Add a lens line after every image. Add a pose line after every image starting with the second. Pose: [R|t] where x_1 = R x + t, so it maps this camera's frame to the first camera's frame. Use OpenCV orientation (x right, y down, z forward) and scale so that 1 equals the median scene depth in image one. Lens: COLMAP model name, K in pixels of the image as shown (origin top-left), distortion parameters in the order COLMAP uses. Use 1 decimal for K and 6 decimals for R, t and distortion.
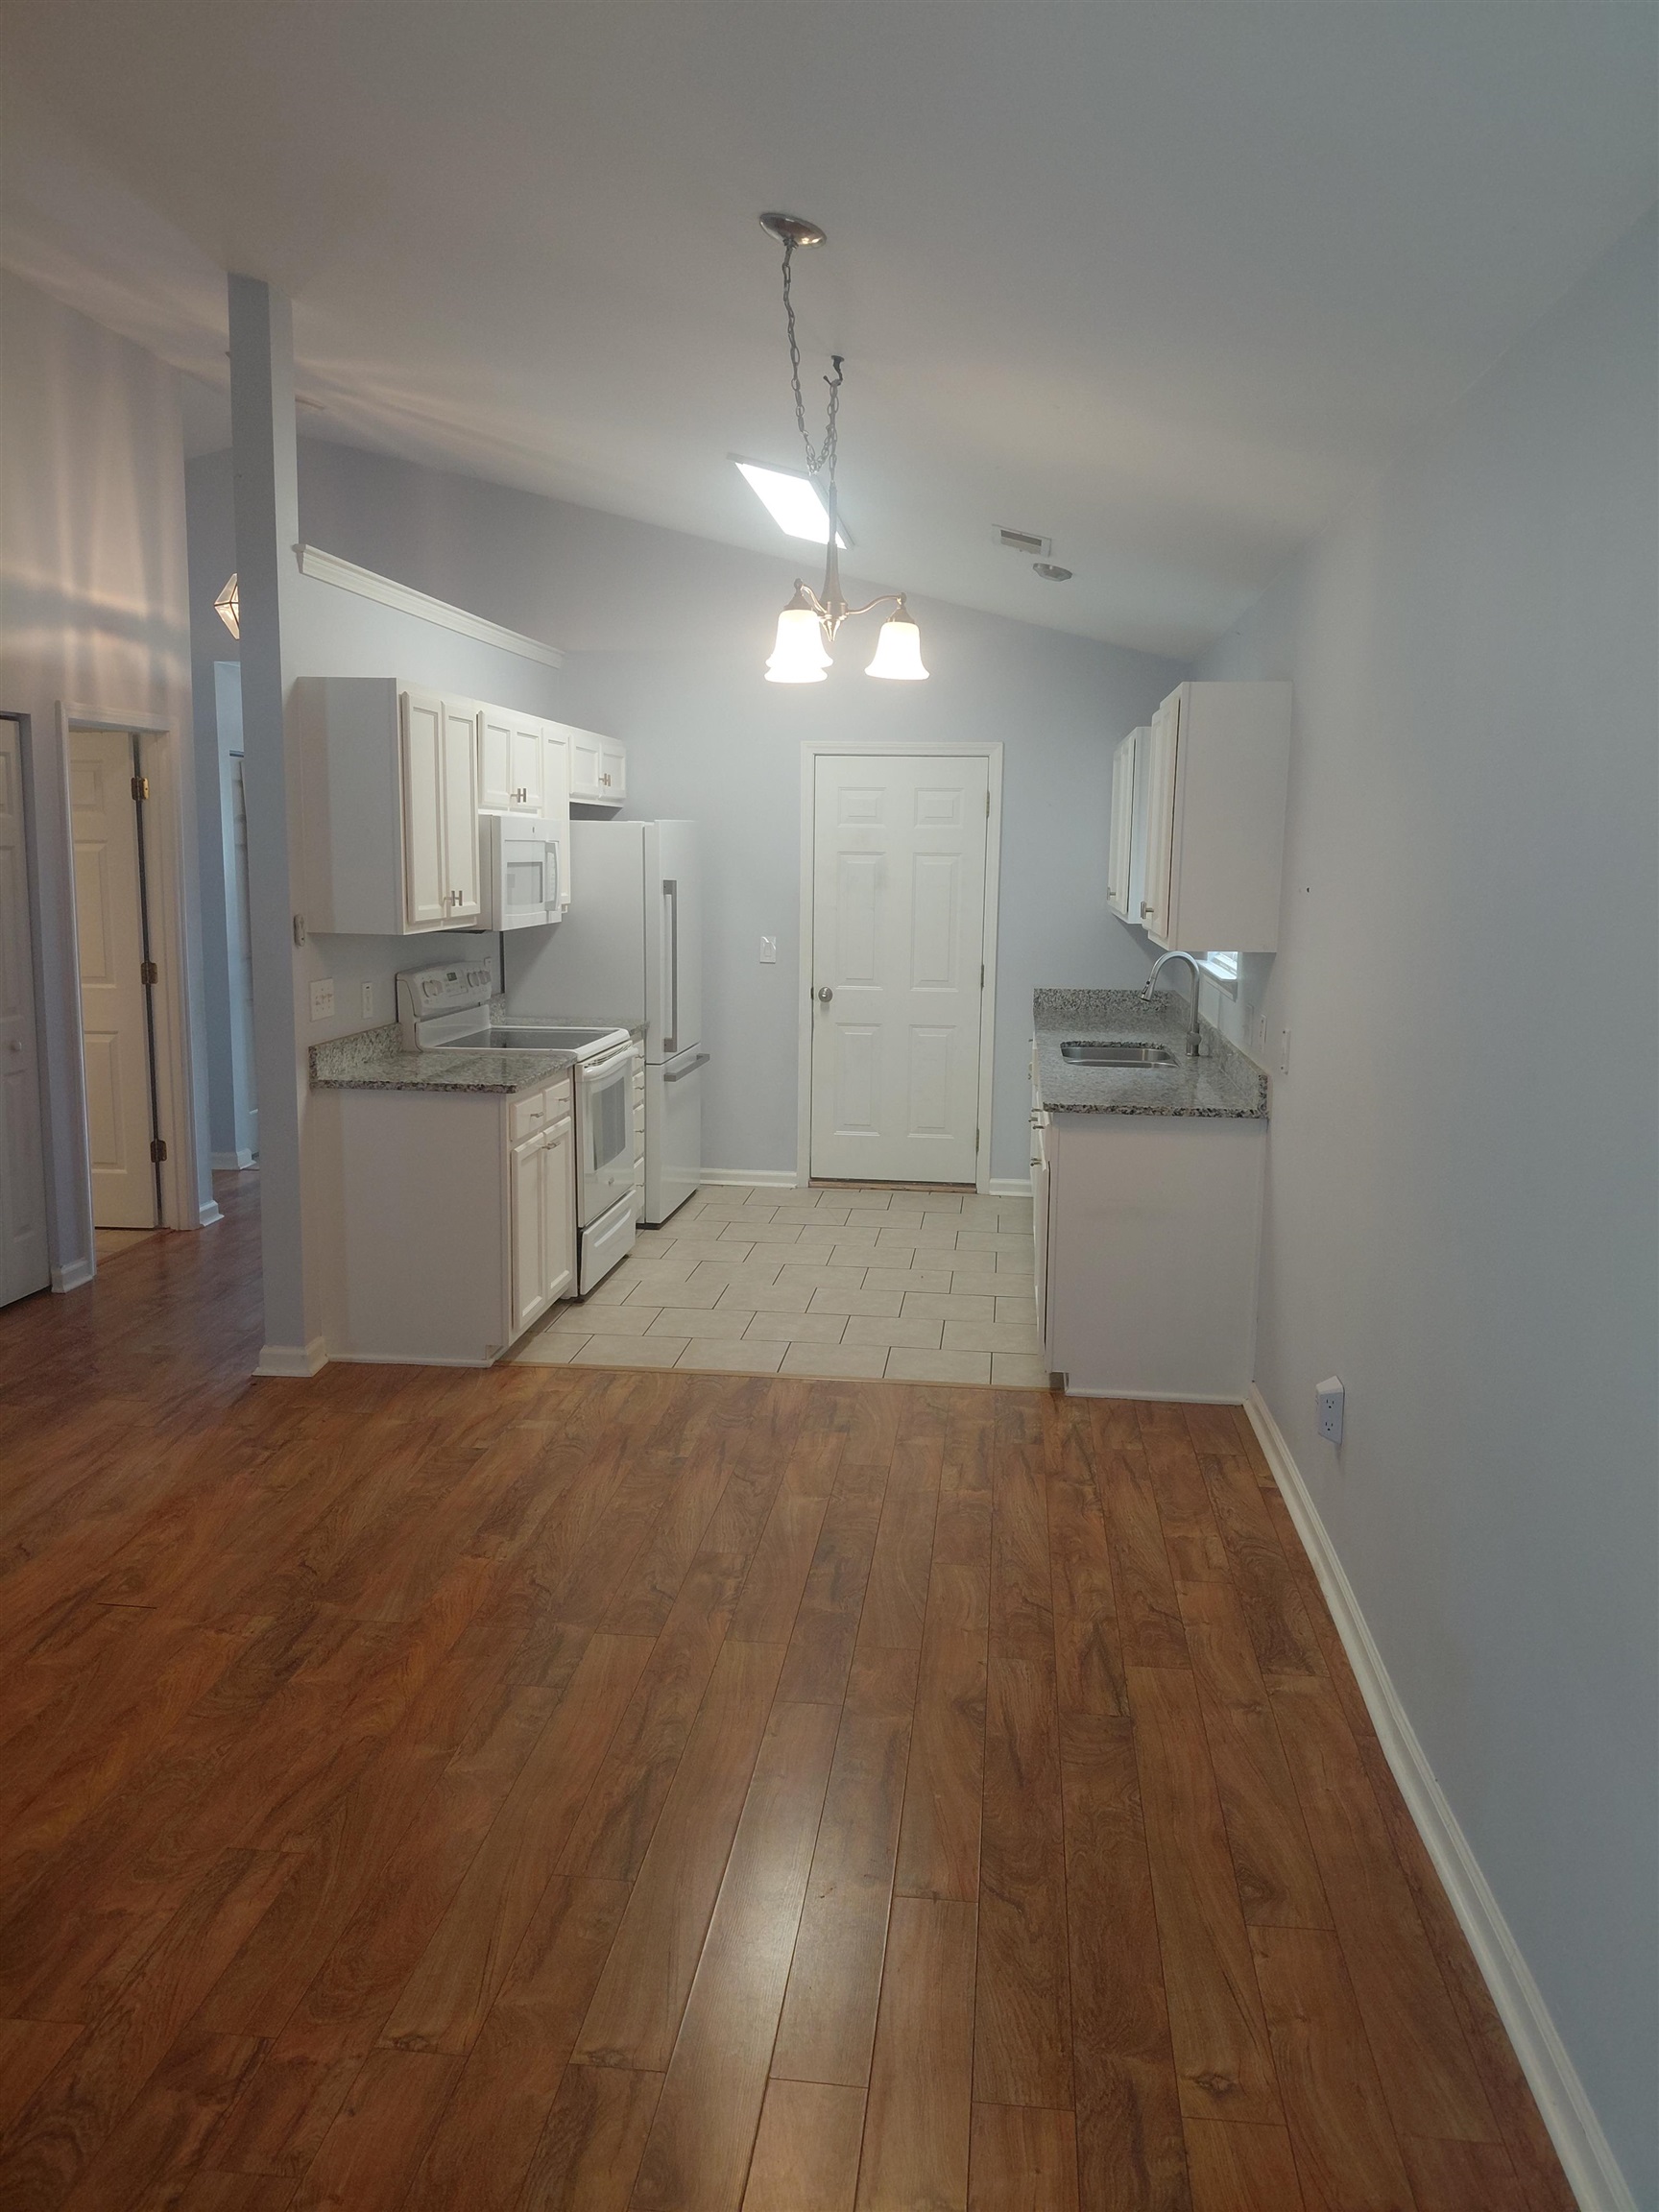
lens RADIAL K [[1633.1, 0, 739.7], [0, 1633.1, 1099.5], [0, 0, 1]] dist [0.065934, -0.134036]
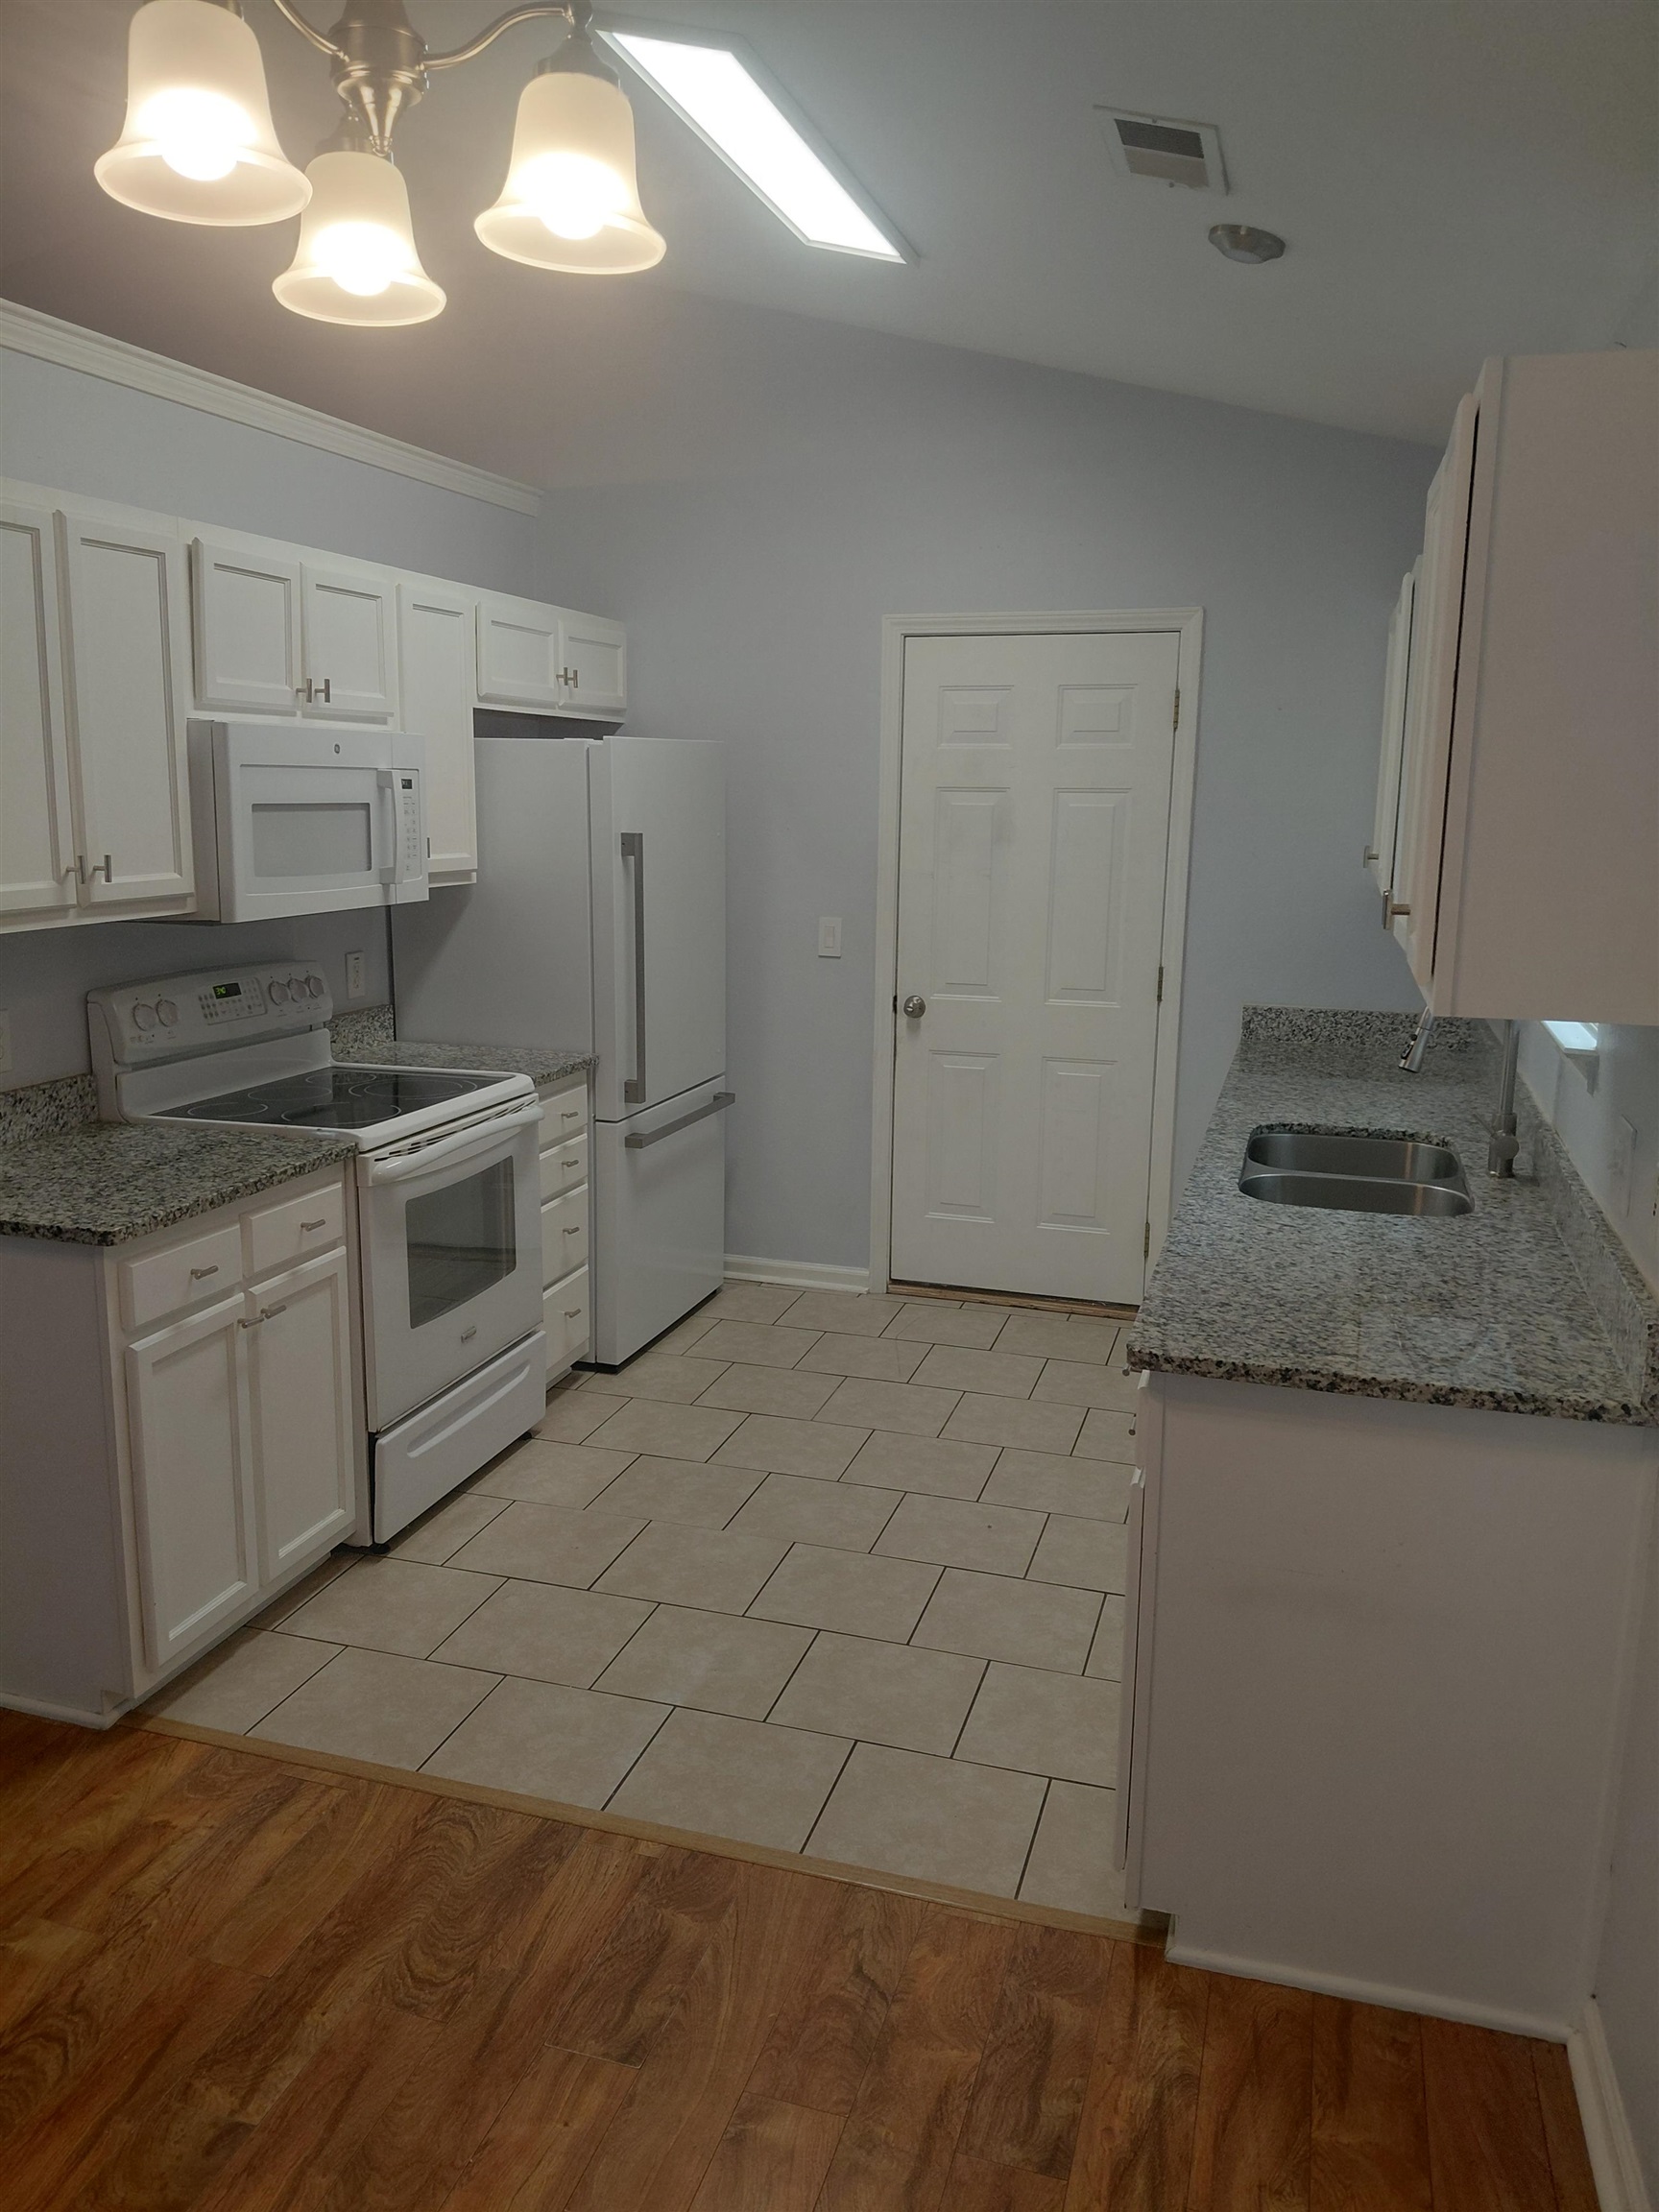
lens RADIAL K [[1633.1, 0, 739.7], [0, 1633.1, 1099.5], [0, 0, 1]] dist [0.065934, -0.134036]
pose [[0.984139, 0.031099, -0.174650, 0.132879], [-0.024960, 0.998995, 0.037239, -0.066749], [0.175632, -0.032289, 0.983926, 0.457775]]
